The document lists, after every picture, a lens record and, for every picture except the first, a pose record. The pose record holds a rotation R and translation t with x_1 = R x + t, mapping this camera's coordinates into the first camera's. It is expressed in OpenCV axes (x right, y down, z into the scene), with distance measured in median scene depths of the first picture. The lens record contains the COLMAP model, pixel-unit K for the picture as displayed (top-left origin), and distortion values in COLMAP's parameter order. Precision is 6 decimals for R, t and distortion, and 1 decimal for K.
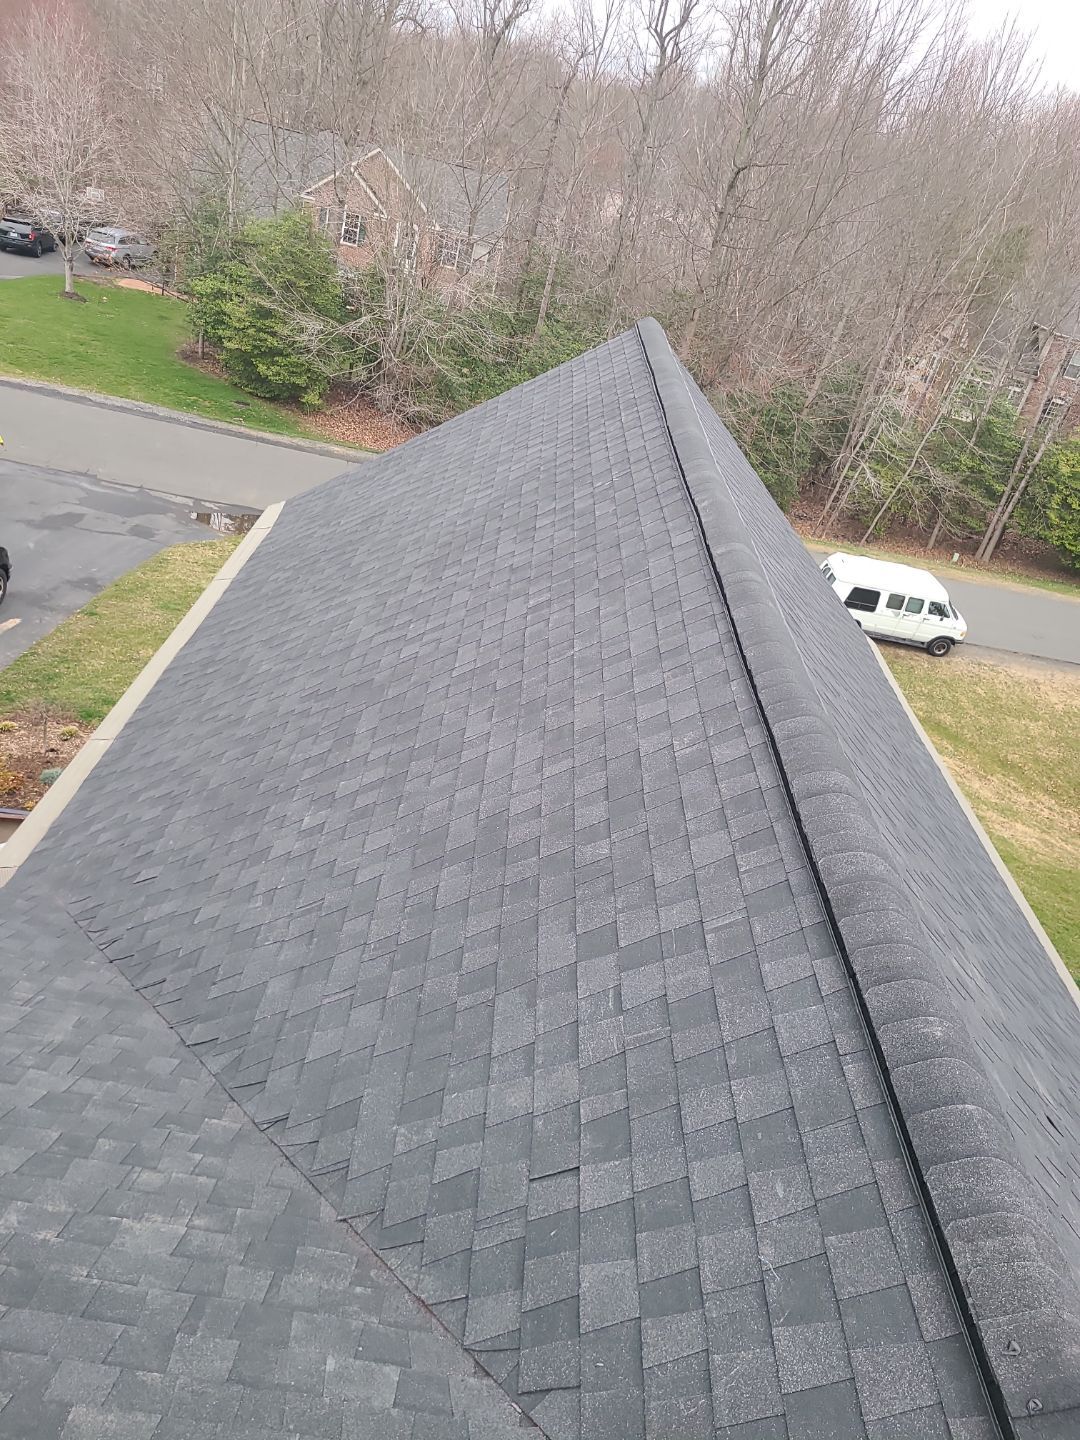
lens RADIAL K [[1083.7, 0, 552.6], [0, 1083.7, 700.9], [0, 0, 1]] dist [0.056362, -0.037679]
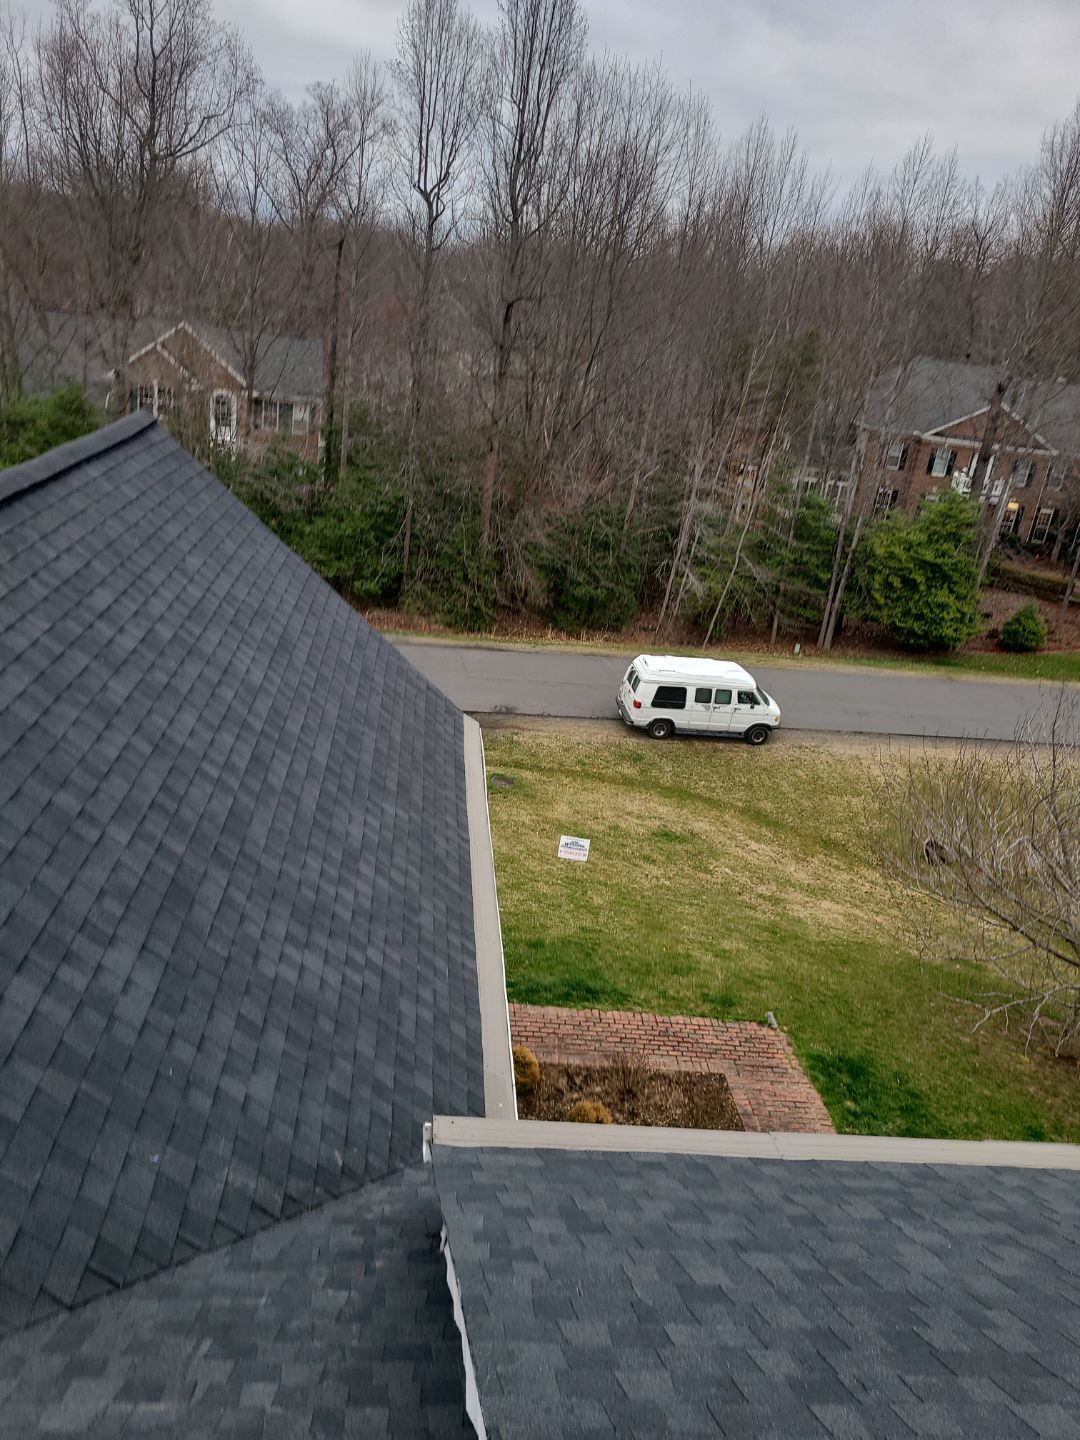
lens RADIAL K [[1083.7, 0, 675.7], [0, 1083.7, 724.8], [0, 0, 1]] dist [0.056362, -0.037679]
pose [[0.988710, -0.133946, 0.067164, 0.515587], [0.141037, 0.983278, -0.115206, 0.103795], [-0.050610, 0.123378, 0.991068, 0.073712]]
